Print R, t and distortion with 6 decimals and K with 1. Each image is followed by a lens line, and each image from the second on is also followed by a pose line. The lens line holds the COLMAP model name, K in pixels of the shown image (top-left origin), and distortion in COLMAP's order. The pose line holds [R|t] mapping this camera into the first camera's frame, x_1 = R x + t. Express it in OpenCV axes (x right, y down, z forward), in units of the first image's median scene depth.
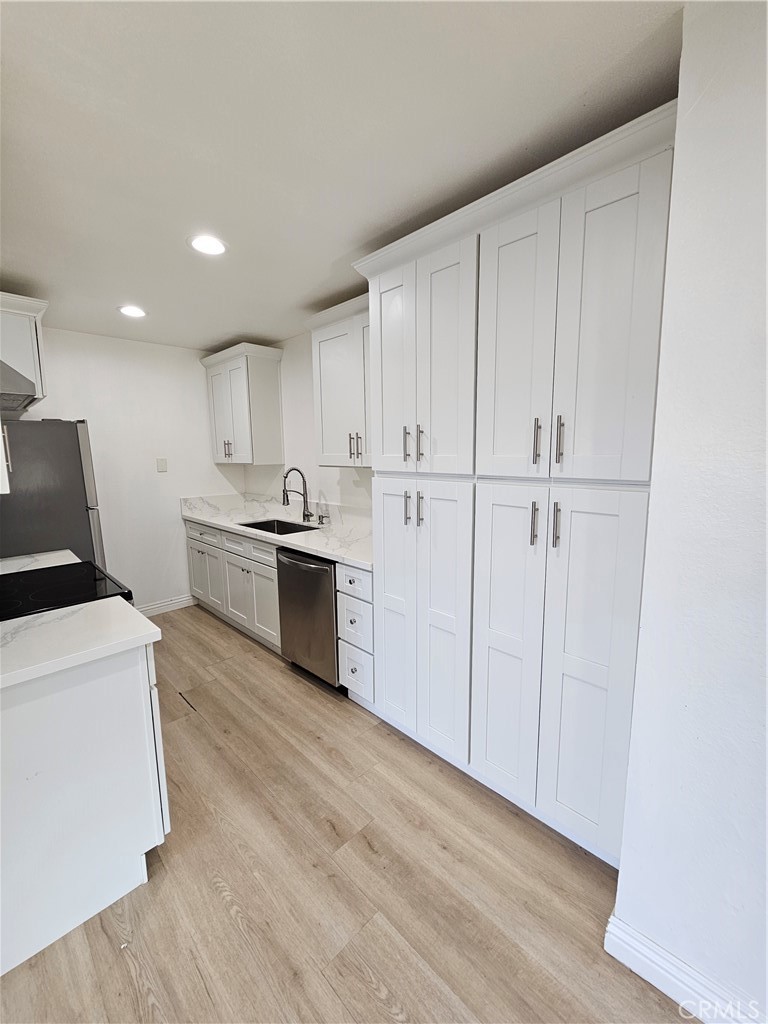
lens RADIAL K [[423.3, 0, 389.9], [0, 423.3, 508.2], [0, 0, 1]] dist [0.001434, -0.000196]
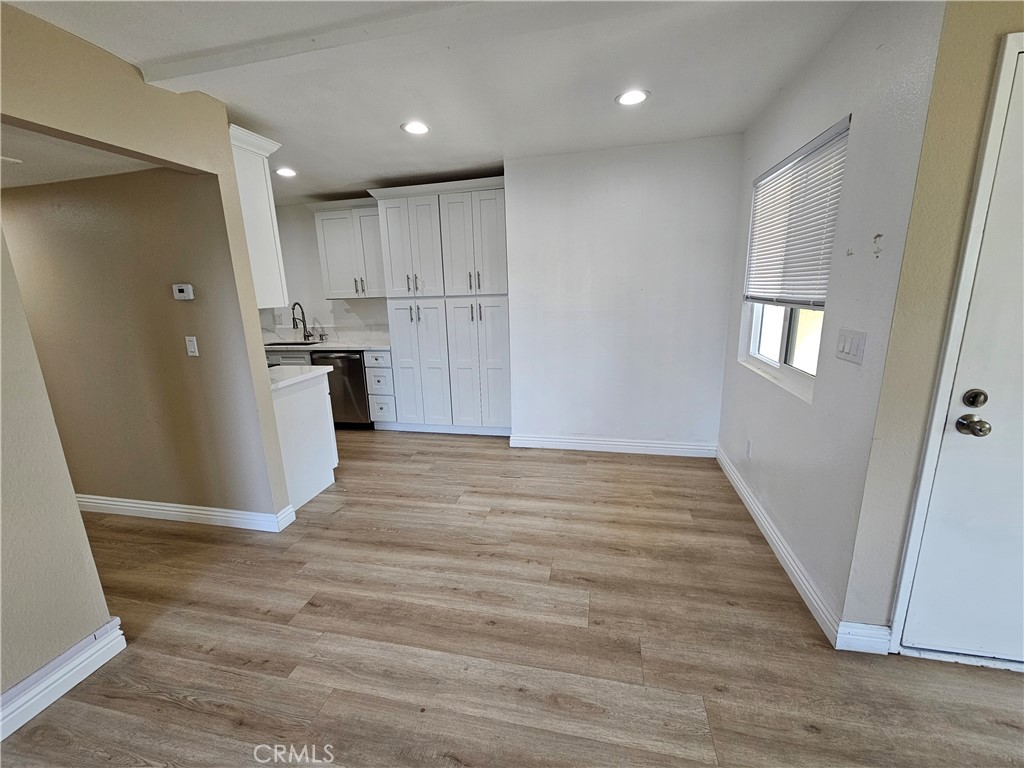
lens RADIAL K [[423.3, 0, 508.1], [0, 423.3, 380.4], [0, 0, 1]] dist [0.001434, -0.000196]
pose [[0.849370, -0.131936, 0.511041, -0.595246], [0.096816, 0.990770, 0.094876, 0.153989], [-0.518842, -0.031108, 0.854304, -0.943119]]
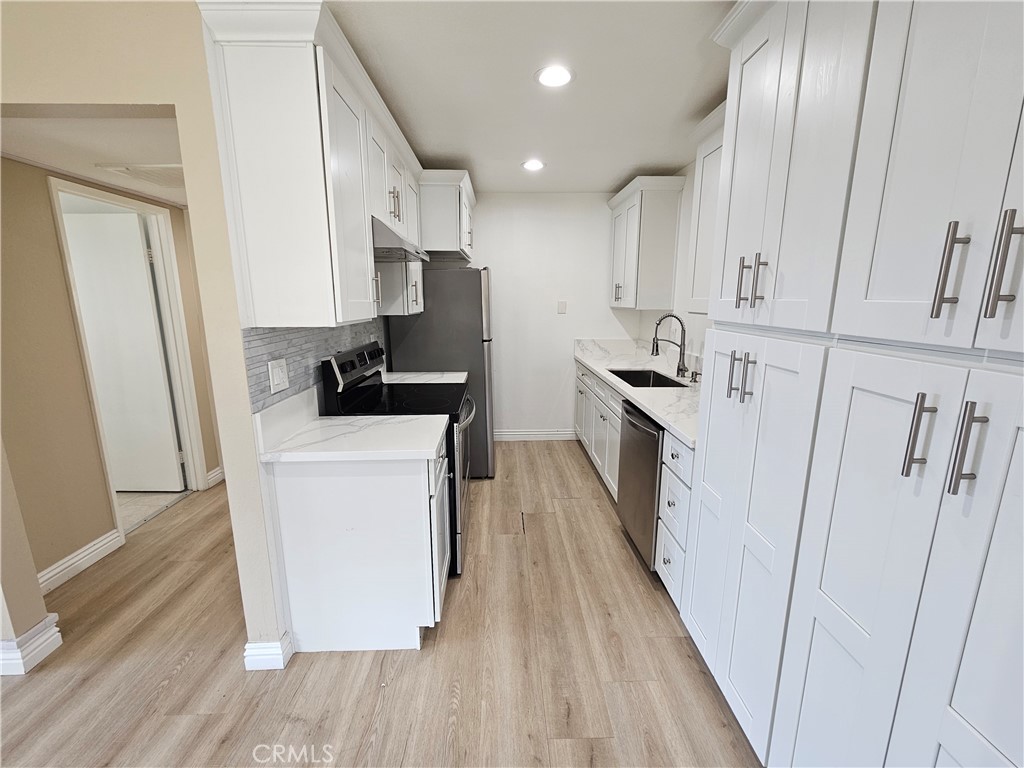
lens RADIAL K [[423.3, 0, 508.1], [0, 423.3, 380.4], [0, 0, 1]] dist [0.001434, -0.000196]
pose [[0.720667, 0.142747, -0.678427, 0.222168], [-0.100700, 0.989748, 0.101282, -0.021785], [0.685929, -0.004673, 0.727653, 0.201333]]
